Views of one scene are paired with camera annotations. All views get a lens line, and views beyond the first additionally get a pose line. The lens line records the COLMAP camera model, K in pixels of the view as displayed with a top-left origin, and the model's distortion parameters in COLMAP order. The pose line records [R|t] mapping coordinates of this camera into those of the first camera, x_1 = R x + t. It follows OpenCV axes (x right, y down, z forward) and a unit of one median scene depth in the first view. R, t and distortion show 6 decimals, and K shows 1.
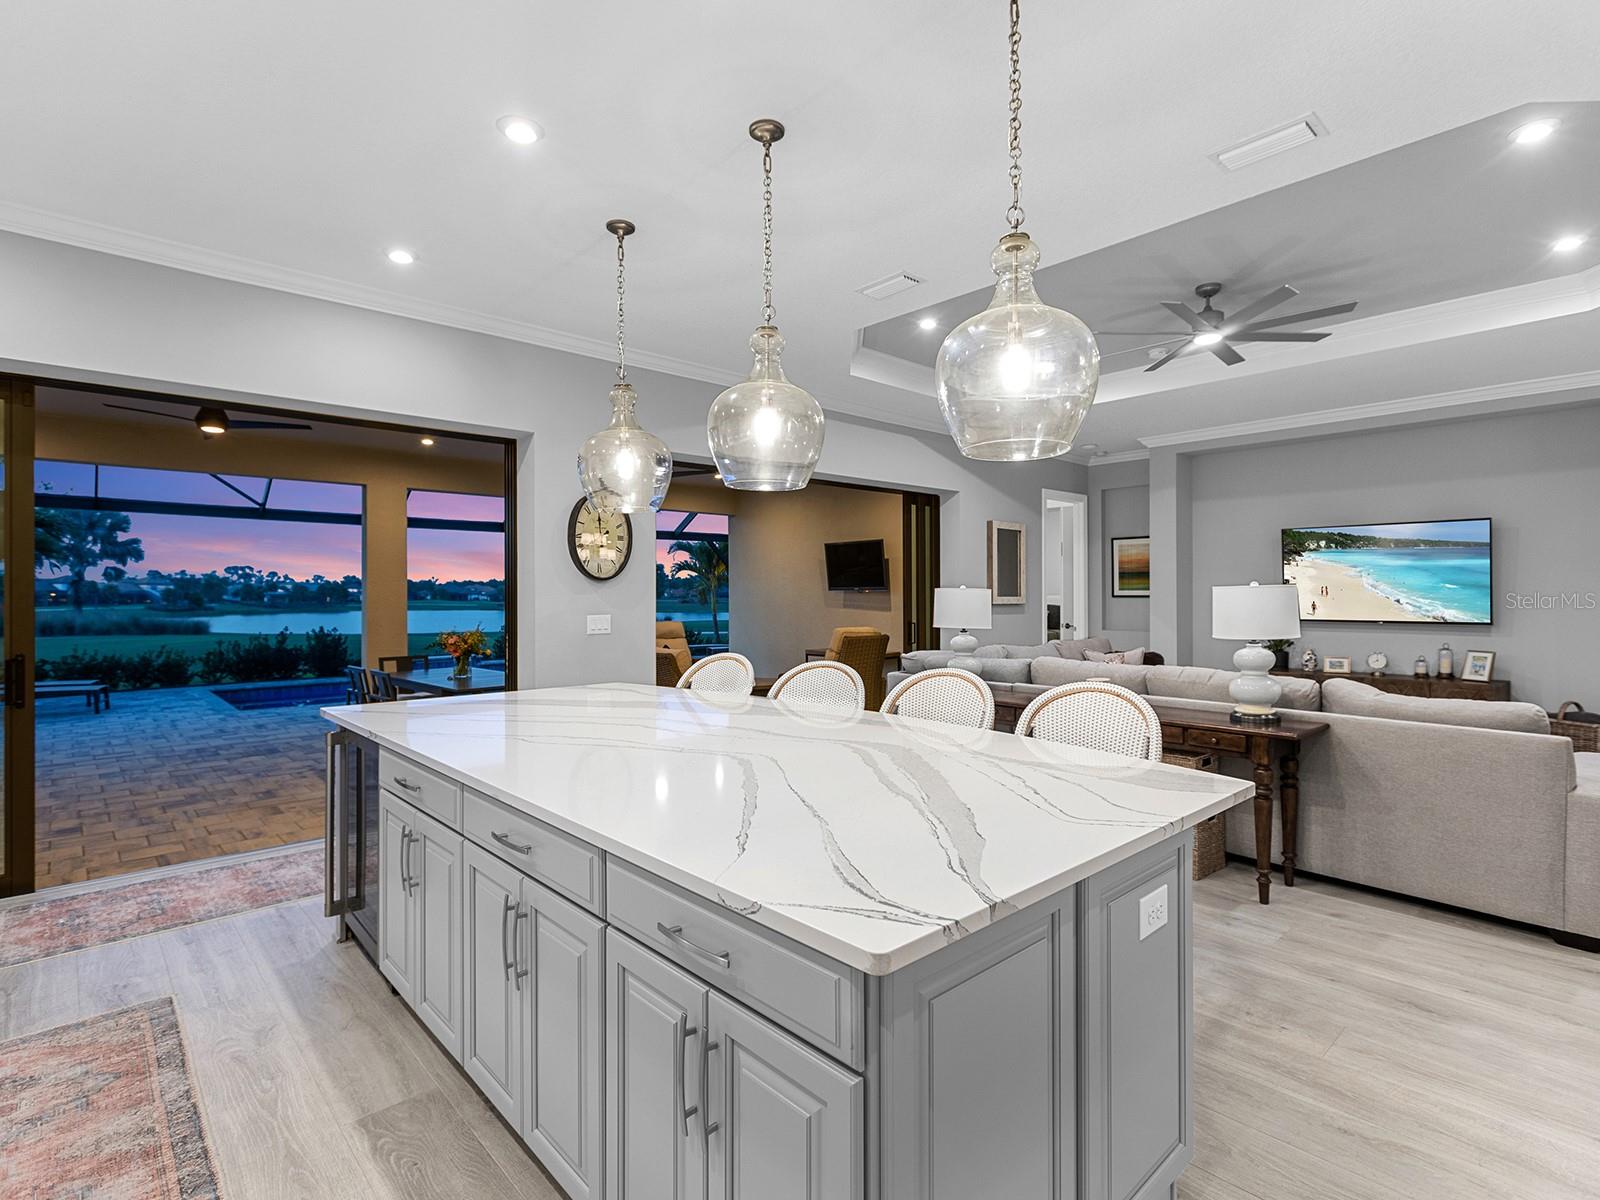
lens RADIAL K [[863.9, 0, 789.2], [0, 863.9, 600.3], [0, 0, 1]] dist [-0.005106, 0.000887]
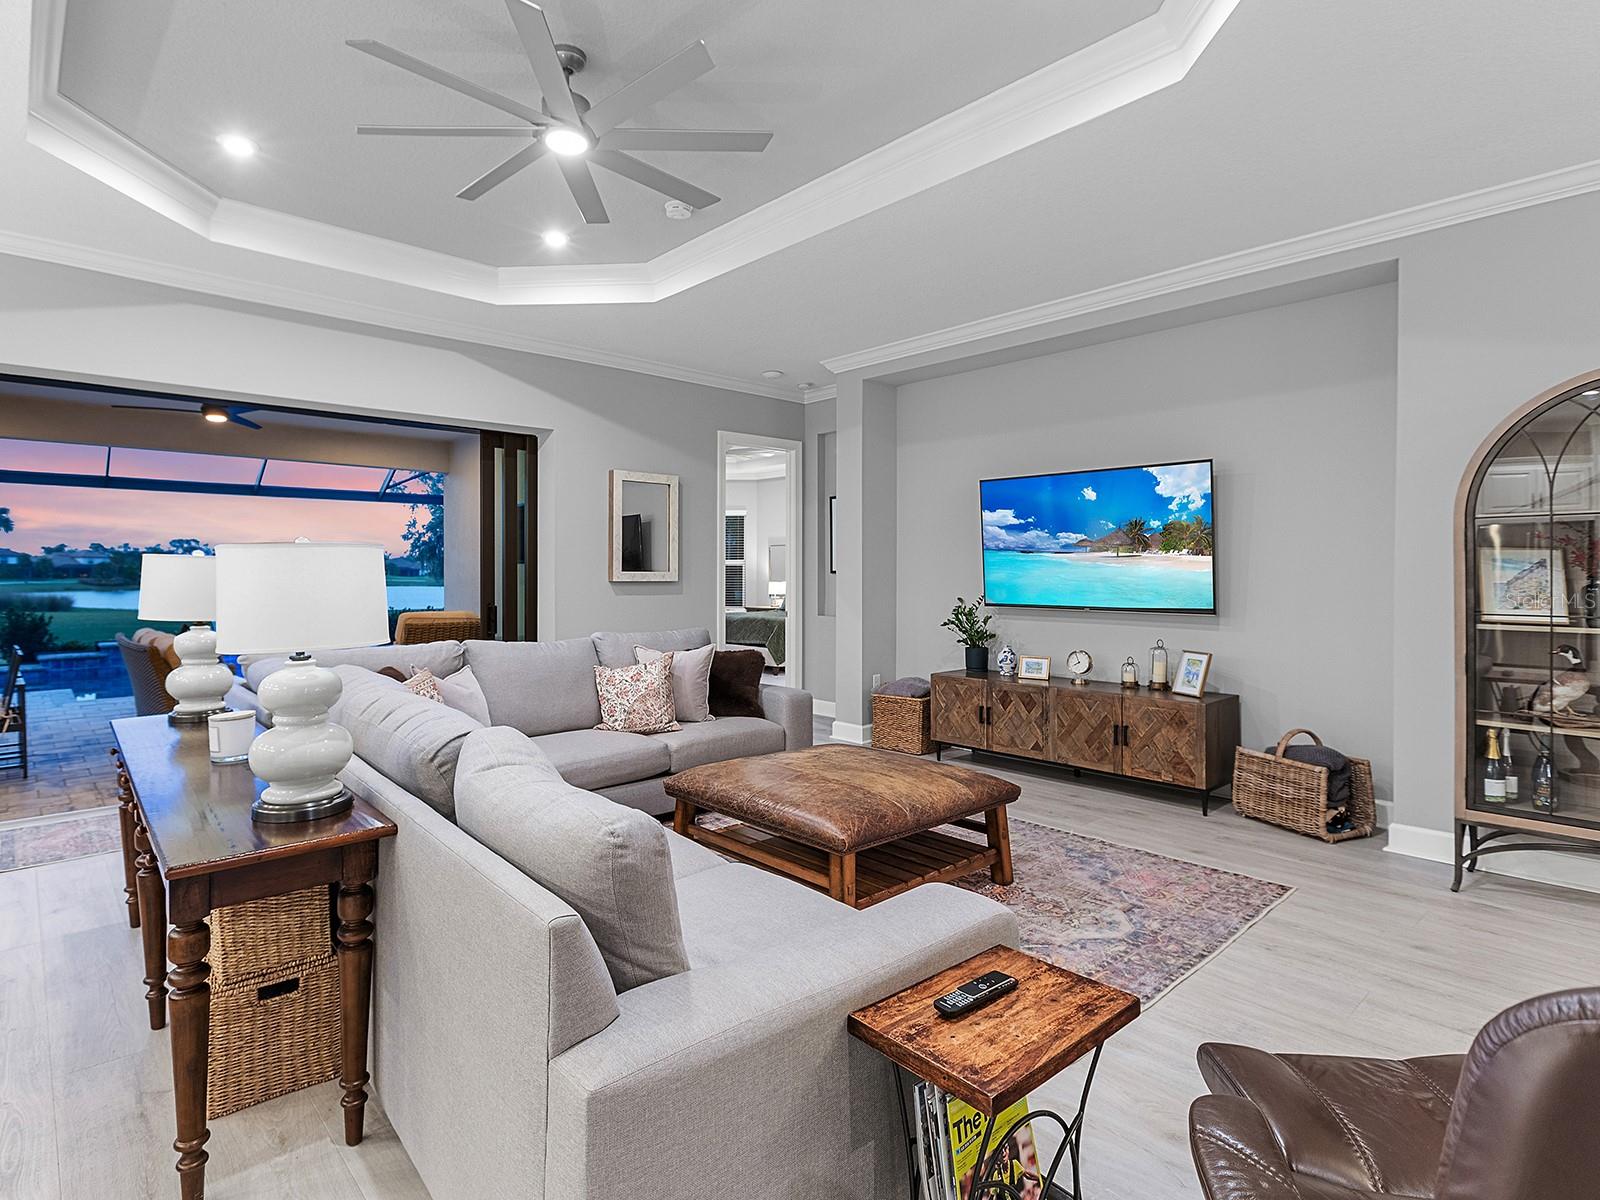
lens RADIAL K [[863.9, 0, 810.5], [0, 863.9, 590.4], [0, 0, 1]] dist [-0.005106, 0.000887]
pose [[0.999506, 0.004790, -0.031069, 0.435662], [-0.004328, 0.999880, 0.014905, 0.000809], [0.031137, -0.014763, 0.999406, 0.254843]]
